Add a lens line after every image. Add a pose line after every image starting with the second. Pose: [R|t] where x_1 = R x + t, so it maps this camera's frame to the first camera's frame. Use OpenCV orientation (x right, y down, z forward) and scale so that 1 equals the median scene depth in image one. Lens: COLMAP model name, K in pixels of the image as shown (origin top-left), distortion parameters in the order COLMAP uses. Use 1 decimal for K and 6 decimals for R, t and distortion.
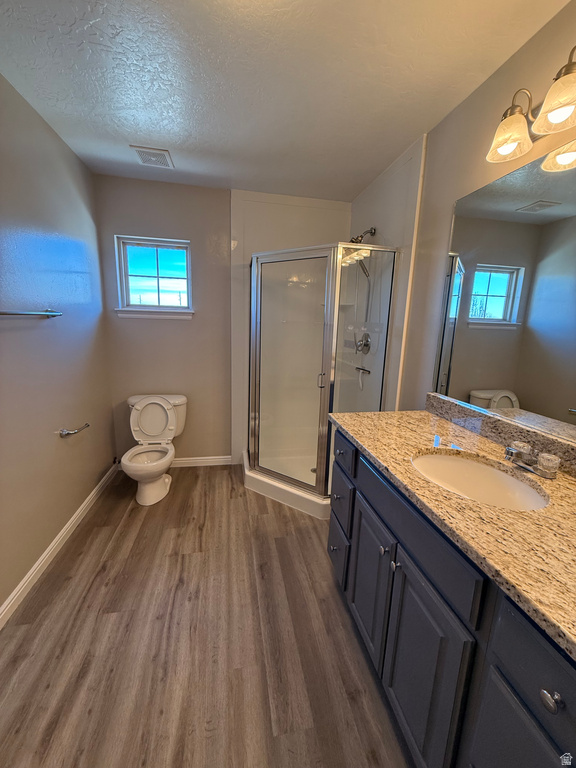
lens RADIAL K [[306.6, 0, 288.3], [0, 306.6, 383.2], [0, 0, 1]] dist [-0.000228, 0.000357]
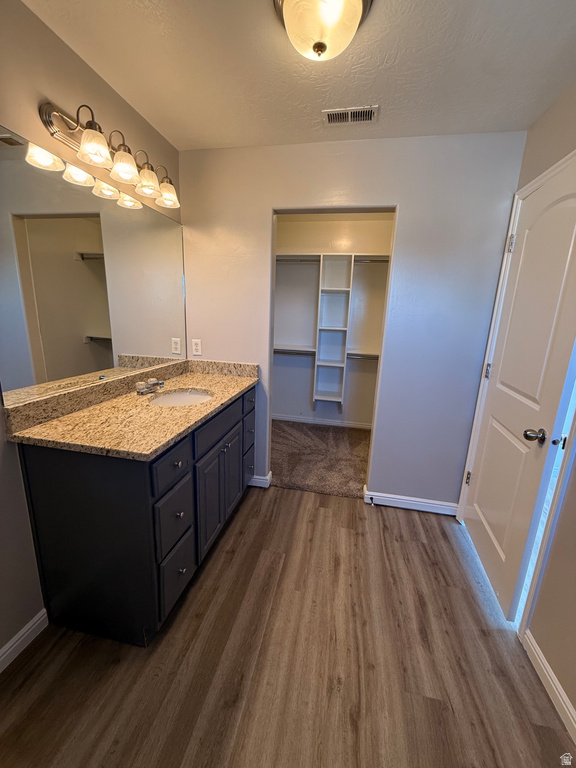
lens RADIAL K [[306.6, 0, 288.3], [0, 306.6, 383.2], [0, 0, 1]] dist [-0.000228, 0.000357]
pose [[-0.923125, -0.151026, 0.353597, -0.410337], [0.004806, 0.915027, 0.403365, -0.348466], [-0.384469, 0.374056, -0.843958, 1.611567]]
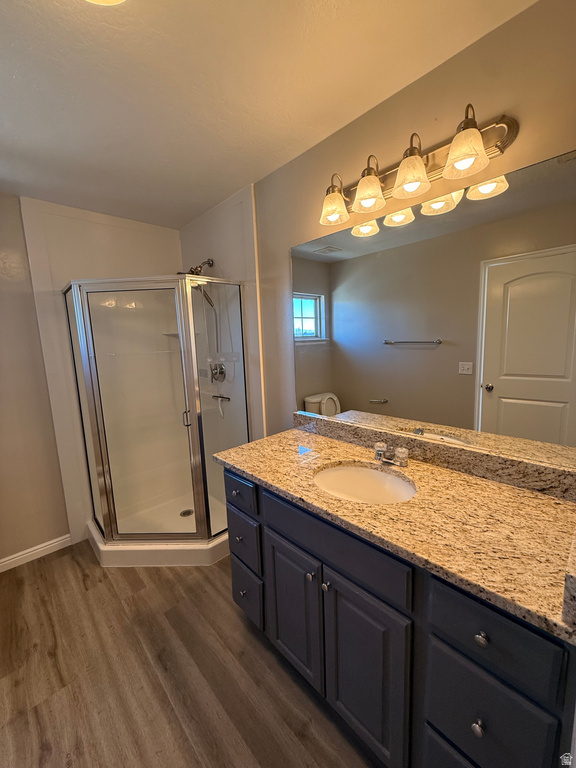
lens RADIAL K [[306.6, 0, 288.3], [0, 306.6, 383.2], [0, 0, 1]] dist [-0.000228, 0.000357]
pose [[0.842188, -0.140841, 0.520464, -0.157400], [0.167641, 0.985838, -0.004494, -0.088789], [-0.512460, 0.091036, 0.853872, 0.058996]]
